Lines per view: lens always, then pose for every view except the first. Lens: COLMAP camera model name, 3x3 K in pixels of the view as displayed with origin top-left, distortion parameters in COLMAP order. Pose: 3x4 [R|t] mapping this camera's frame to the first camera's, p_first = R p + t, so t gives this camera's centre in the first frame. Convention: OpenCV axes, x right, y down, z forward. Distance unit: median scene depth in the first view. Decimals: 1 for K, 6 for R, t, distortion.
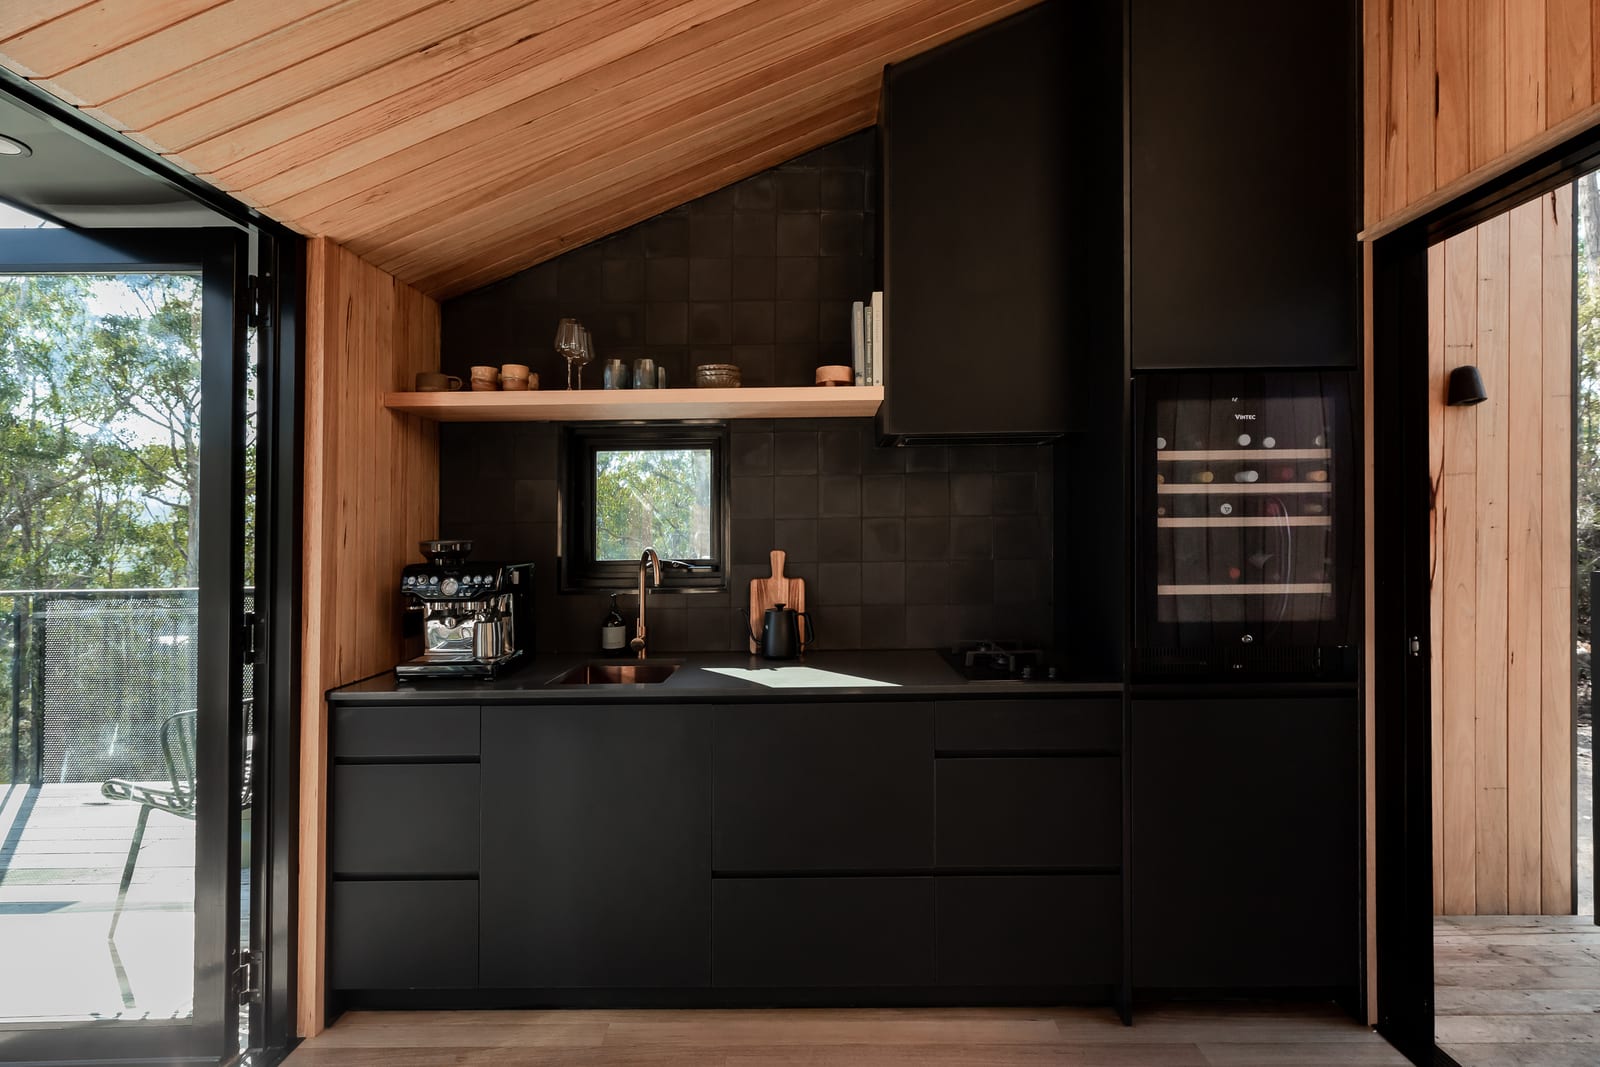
lens RADIAL K [[746.2, 0, 800.0], [0, 746.2, 533.5], [0, 0, 1]] dist [-0.000293, 0.000301]
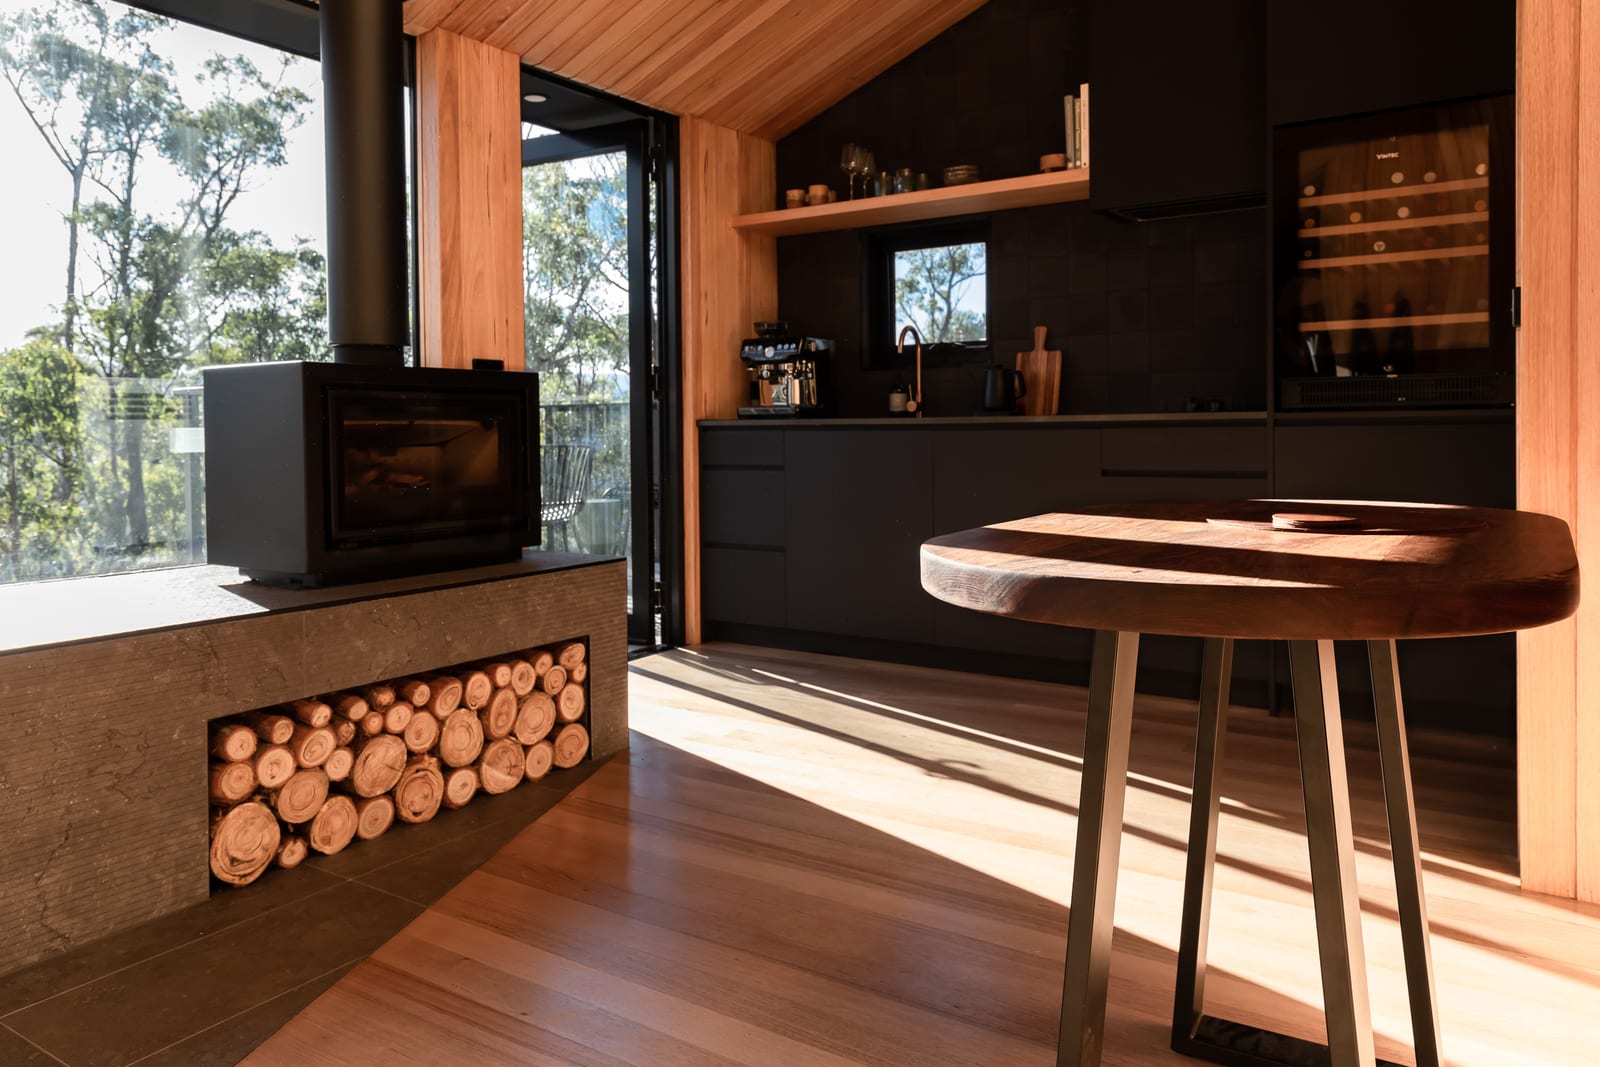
lens RADIAL K [[1006.6, 0, 803.5], [0, 1006.6, 458.5], [0, 0, 1]] dist [0.004692, 0.002462]
pose [[0.859375, 0.021878, -0.510878, 0.535065], [0.009842, 0.998192, 0.059303, 0.153418], [0.511252, -0.055991, 0.857605, -0.577584]]
